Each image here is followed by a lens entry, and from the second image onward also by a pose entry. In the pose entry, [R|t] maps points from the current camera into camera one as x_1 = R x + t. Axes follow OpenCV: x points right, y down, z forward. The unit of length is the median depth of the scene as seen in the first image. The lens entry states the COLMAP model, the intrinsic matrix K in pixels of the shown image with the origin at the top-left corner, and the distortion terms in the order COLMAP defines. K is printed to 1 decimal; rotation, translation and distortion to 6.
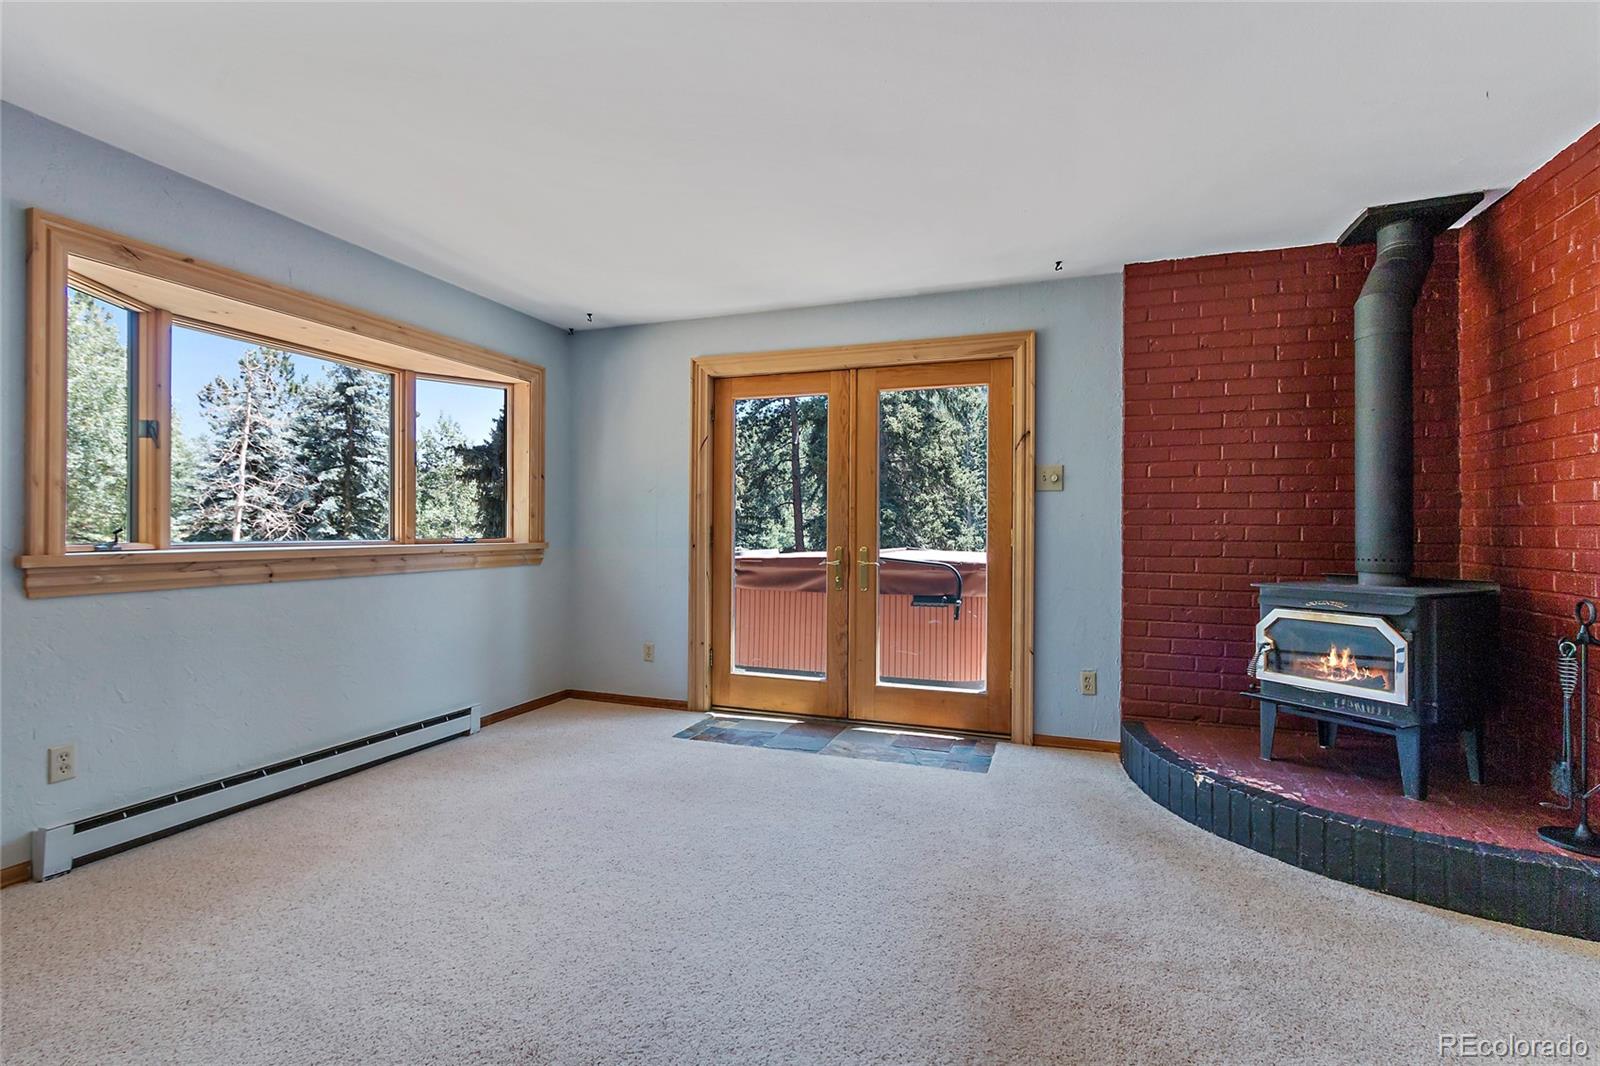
lens RADIAL K [[739.1, 0, 785.0], [0, 739.1, 527.8], [0, 0, 1]] dist [0.003845, -0.000059]
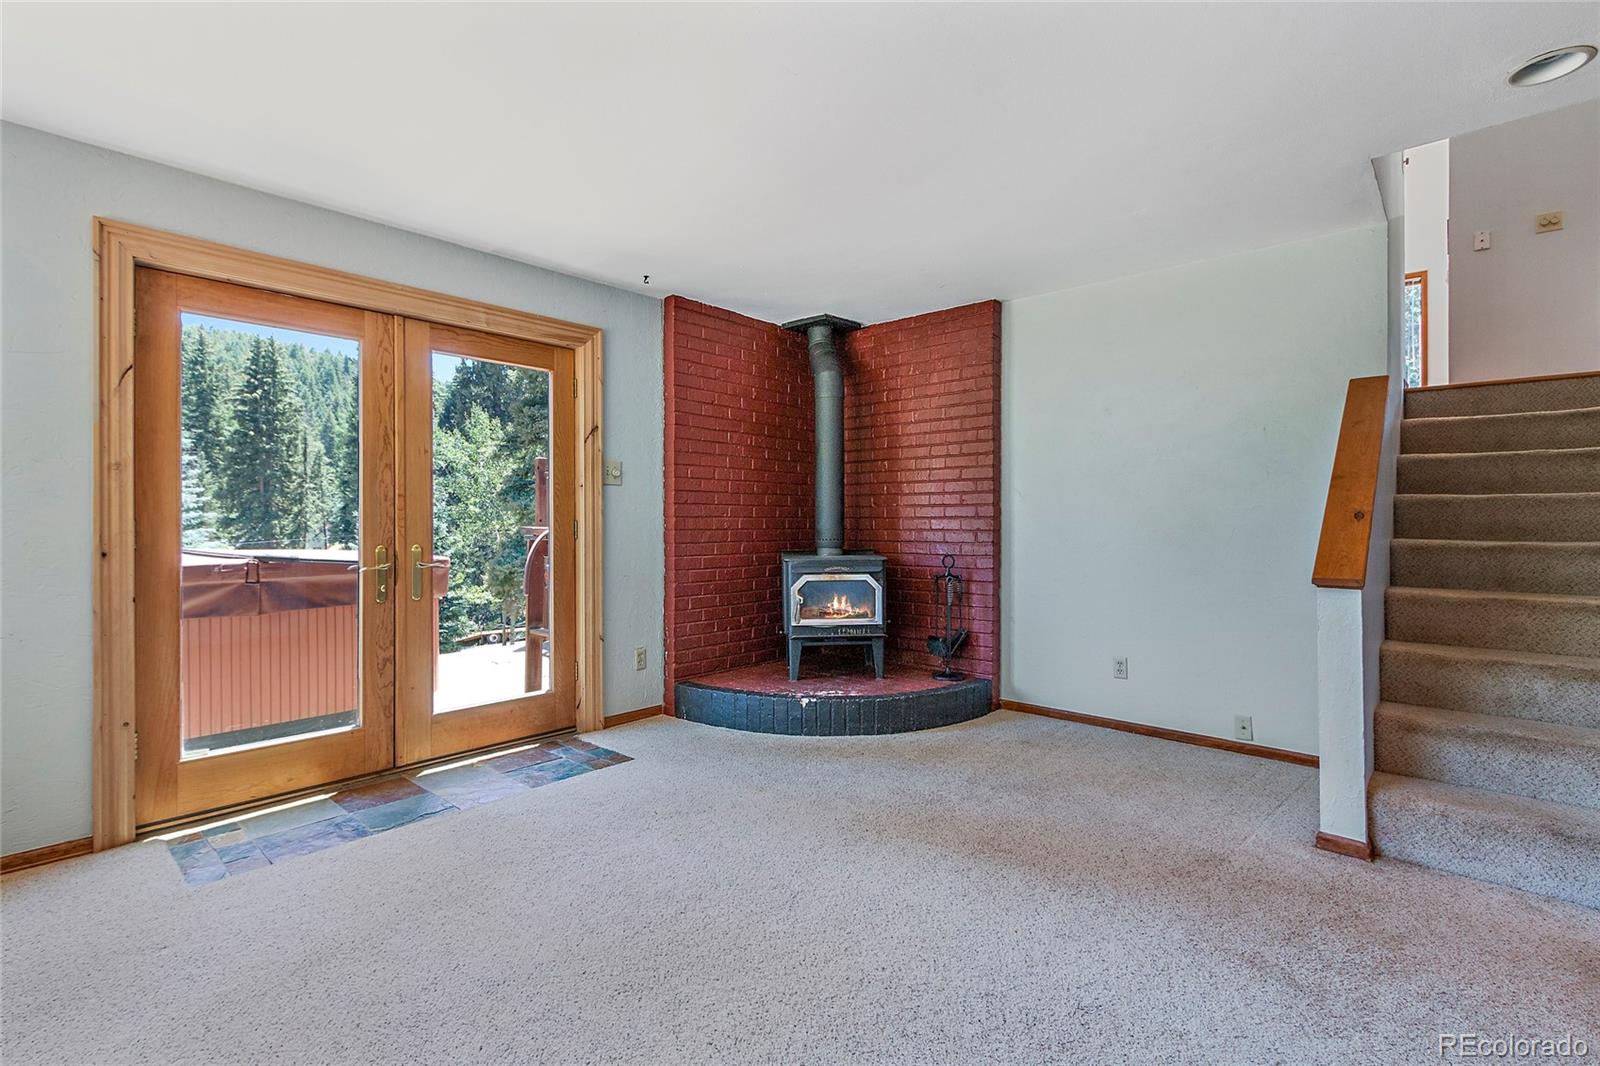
lens RADIAL K [[739.1, 0, 786.3], [0, 739.1, 527.6], [0, 0, 1]] dist [0.003845, -0.000059]
pose [[0.383560, -0.014155, 0.923408, -0.539686], [0.002306, 0.999894, 0.014369, -0.003686], [-0.923513, -0.003383, 0.383552, 0.374533]]
